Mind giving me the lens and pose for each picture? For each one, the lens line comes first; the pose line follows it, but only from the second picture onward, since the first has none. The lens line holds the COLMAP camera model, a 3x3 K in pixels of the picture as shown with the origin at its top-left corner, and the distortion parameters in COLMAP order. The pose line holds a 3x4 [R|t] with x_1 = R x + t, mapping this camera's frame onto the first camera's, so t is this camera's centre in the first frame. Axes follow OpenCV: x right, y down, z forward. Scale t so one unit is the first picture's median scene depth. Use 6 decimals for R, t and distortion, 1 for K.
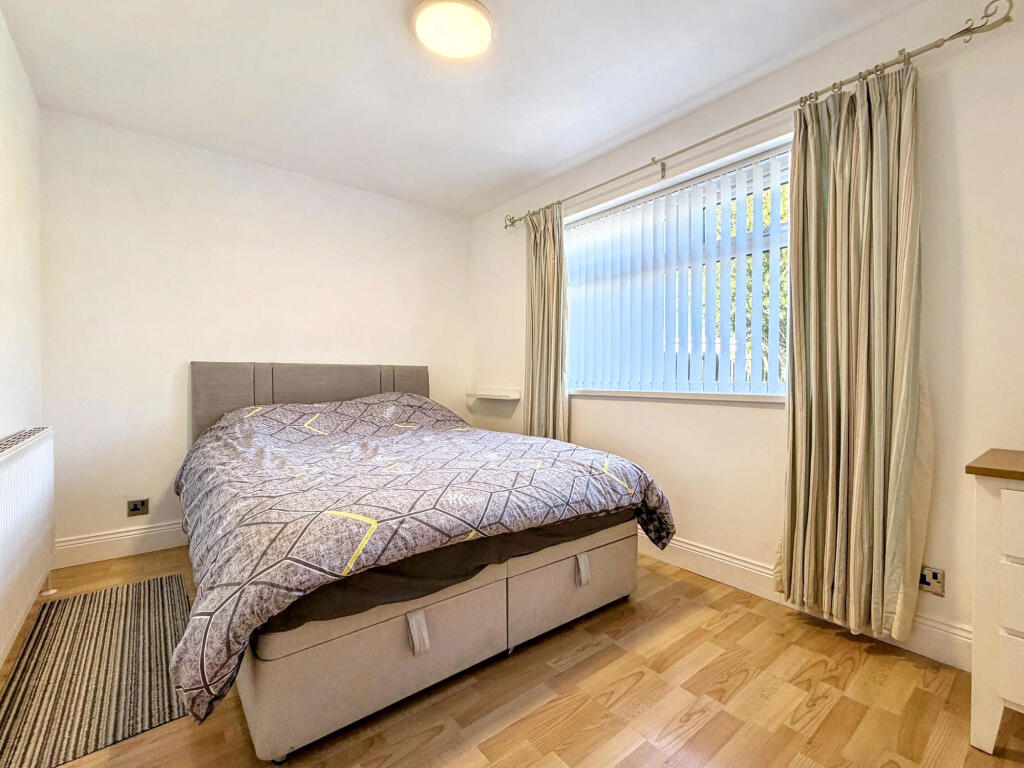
lens RADIAL K [[456.6, 0, 512.0], [0, 456.6, 384.0], [0, 0, 1]] dist [-0.000465, -0.000064]
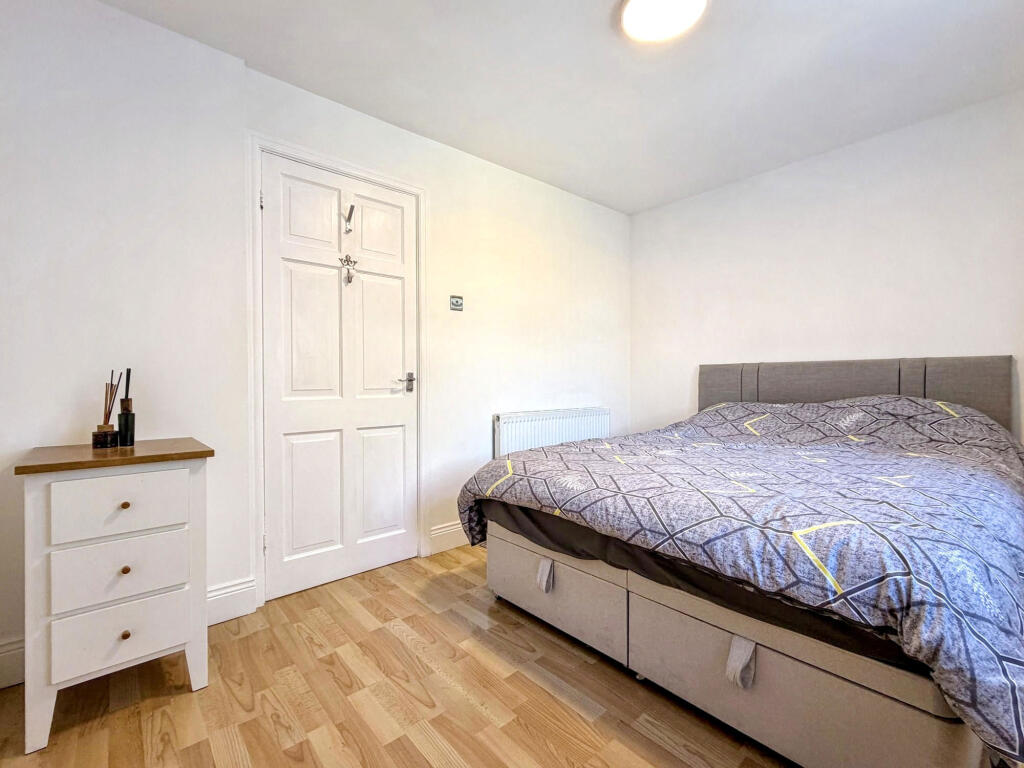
lens RADIAL K [[456.6, 0, 512.0], [0, 456.6, 384.0], [0, 0, 1]] dist [-0.000465, -0.000064]
pose [[0.044538, 0.005181, -0.998994, 0.908470], [-0.009815, 0.999941, 0.004749, 0.004897], [0.998959, 0.009593, 0.044586, 0.722358]]
